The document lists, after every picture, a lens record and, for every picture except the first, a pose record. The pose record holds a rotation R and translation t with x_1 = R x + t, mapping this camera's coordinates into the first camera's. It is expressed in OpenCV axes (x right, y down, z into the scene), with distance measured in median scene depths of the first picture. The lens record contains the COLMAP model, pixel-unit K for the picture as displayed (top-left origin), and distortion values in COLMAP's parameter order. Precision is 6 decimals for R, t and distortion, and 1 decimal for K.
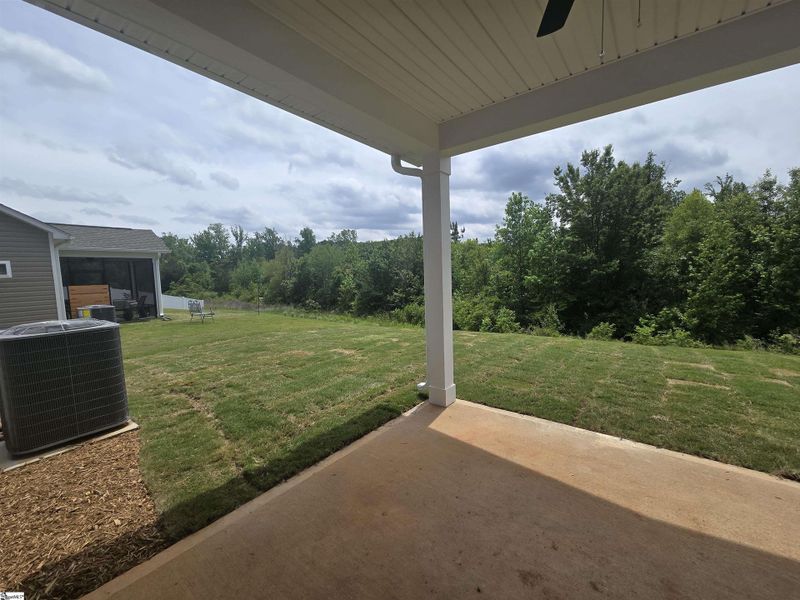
lens RADIAL K [[329.2, 0, 408.3], [0, 329.2, 299.2], [0, 0, 1]] dist [-0.000772, 0.003075]
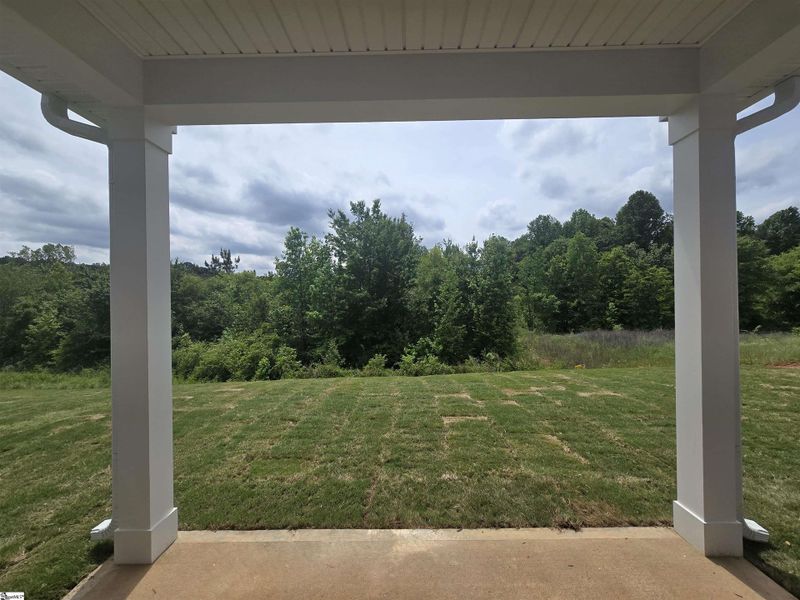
lens RADIAL K [[329.2, 0, 408.3], [0, 329.2, 299.2], [0, 0, 1]] dist [-0.000772, 0.003075]
pose [[0.803330, 0.020636, 0.595176, 0.025088], [0.042054, 0.994939, -0.091259, -0.007410], [-0.594047, 0.098341, 0.798397, 0.056991]]
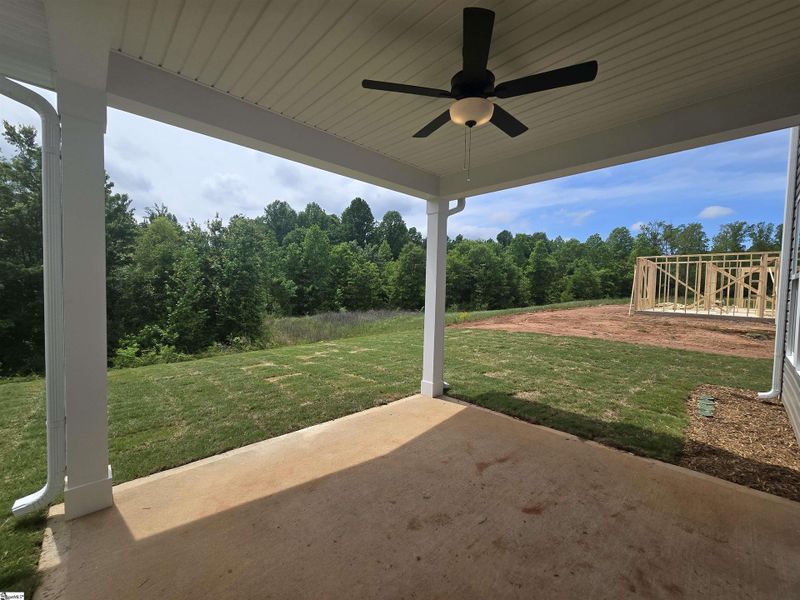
lens RADIAL K [[329.2, 0, 408.3], [0, 329.2, 299.2], [0, 0, 1]] dist [-0.000772, 0.003075]
pose [[0.153815, -0.005552, 0.988084, -0.084002], [0.058503, 0.998281, -0.003498, -0.004540], [-0.986366, 0.058344, 0.153875, 0.069755]]
